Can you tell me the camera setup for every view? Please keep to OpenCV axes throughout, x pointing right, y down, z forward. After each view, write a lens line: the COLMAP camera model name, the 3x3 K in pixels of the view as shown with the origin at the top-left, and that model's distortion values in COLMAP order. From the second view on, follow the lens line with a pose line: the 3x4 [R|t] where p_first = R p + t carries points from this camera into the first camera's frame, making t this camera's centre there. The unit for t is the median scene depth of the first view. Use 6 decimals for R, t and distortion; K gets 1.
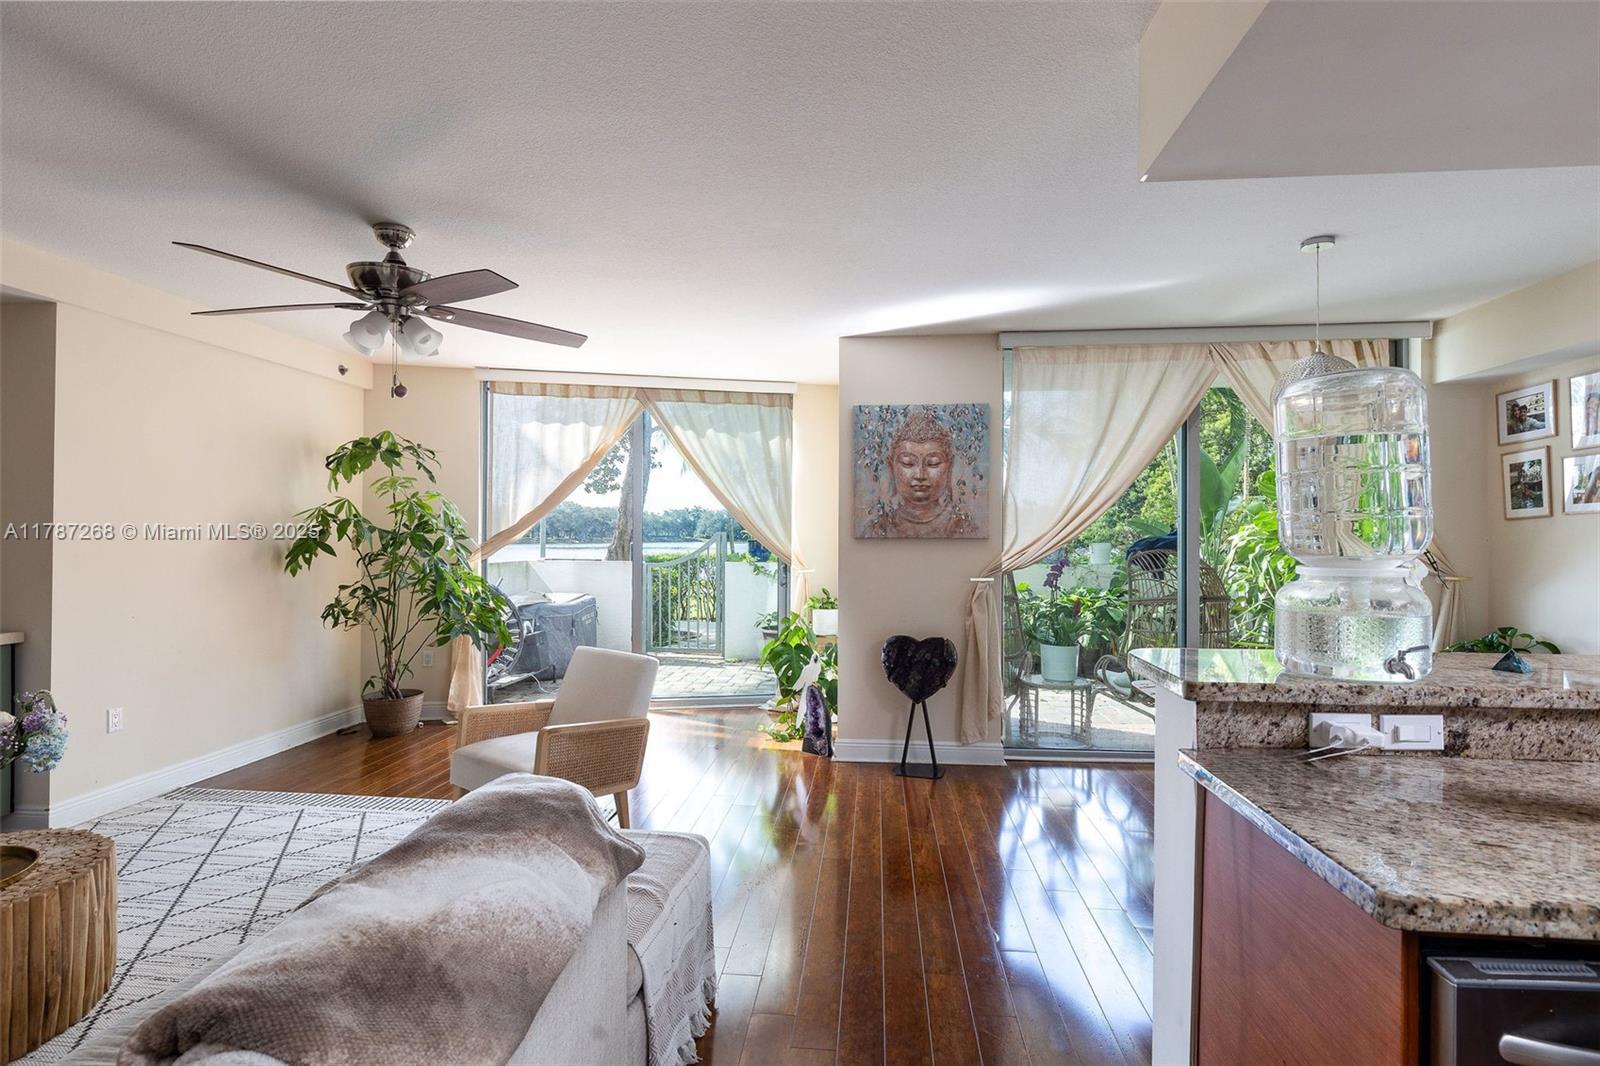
lens RADIAL K [[786.5, 0, 811.1], [0, 786.5, 525.0], [0, 0, 1]] dist [0.000729, 0.000362]
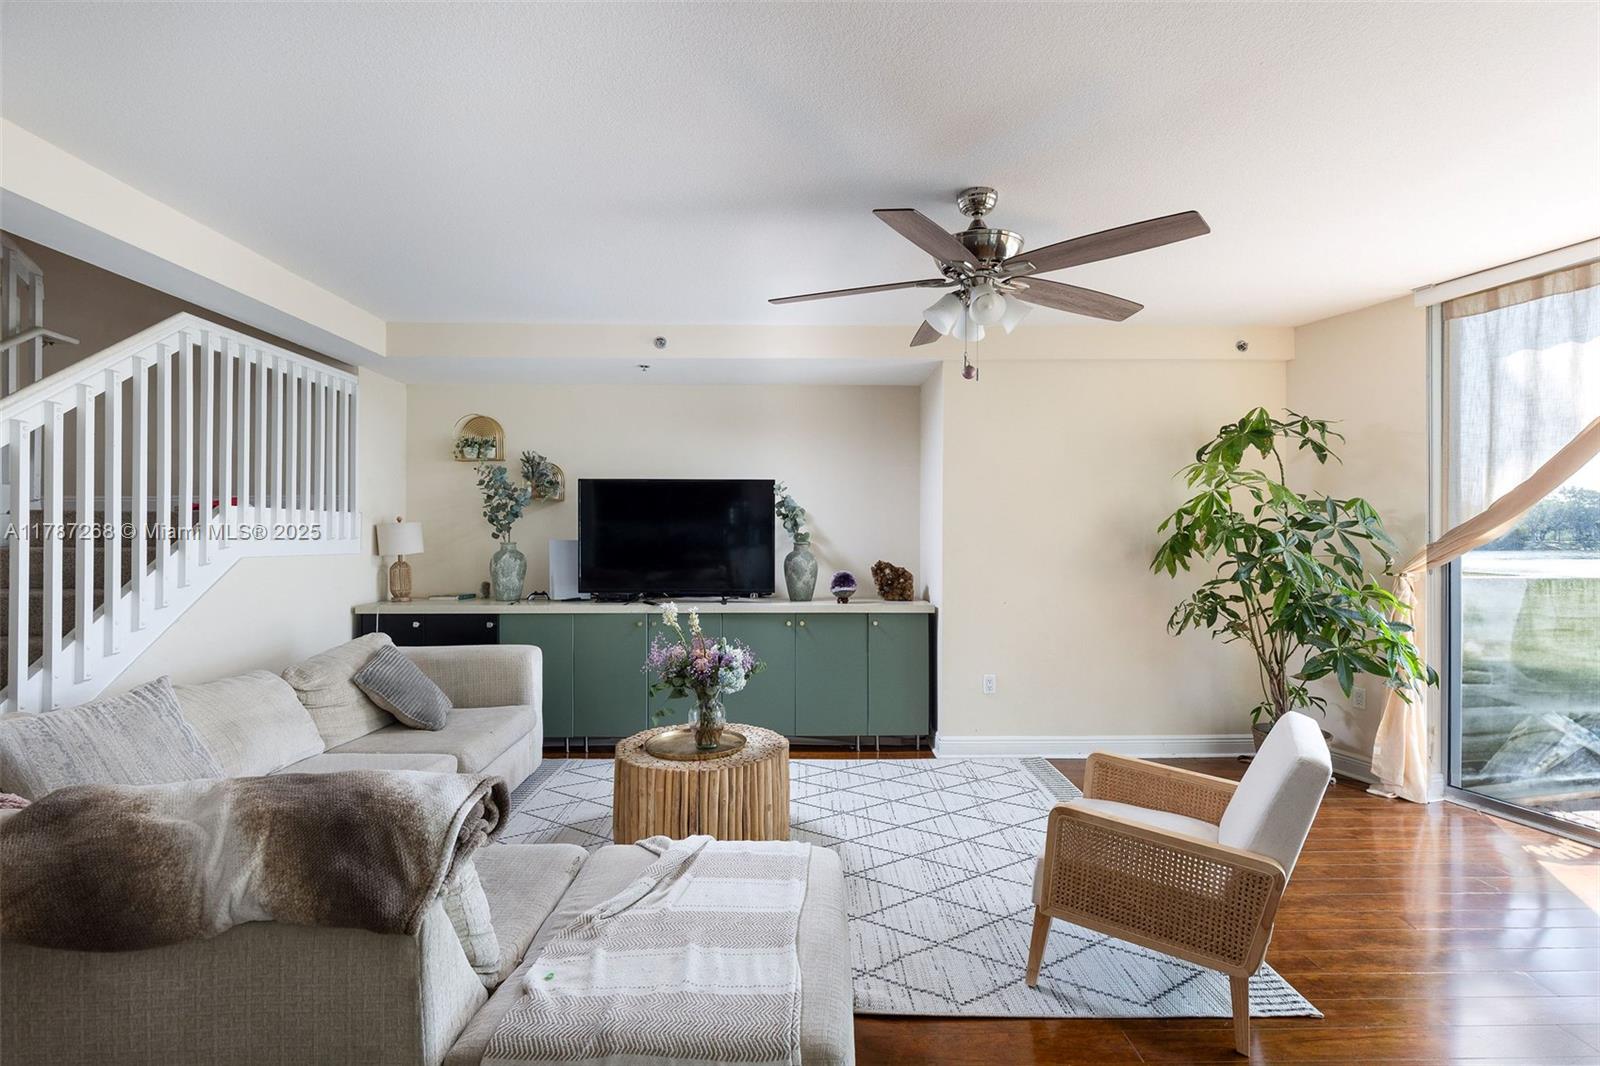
lens RADIAL K [[751.0, 0, 809.5], [0, 751.0, 536.8], [0, 0, 1]] dist [0.005443, 0.000669]
pose [[0.102091, -0.005216, -0.994761, 0.209417], [0.014747, 0.999884, -0.003729, 0.012957], [0.994666, -0.014289, 0.102156, 0.483456]]
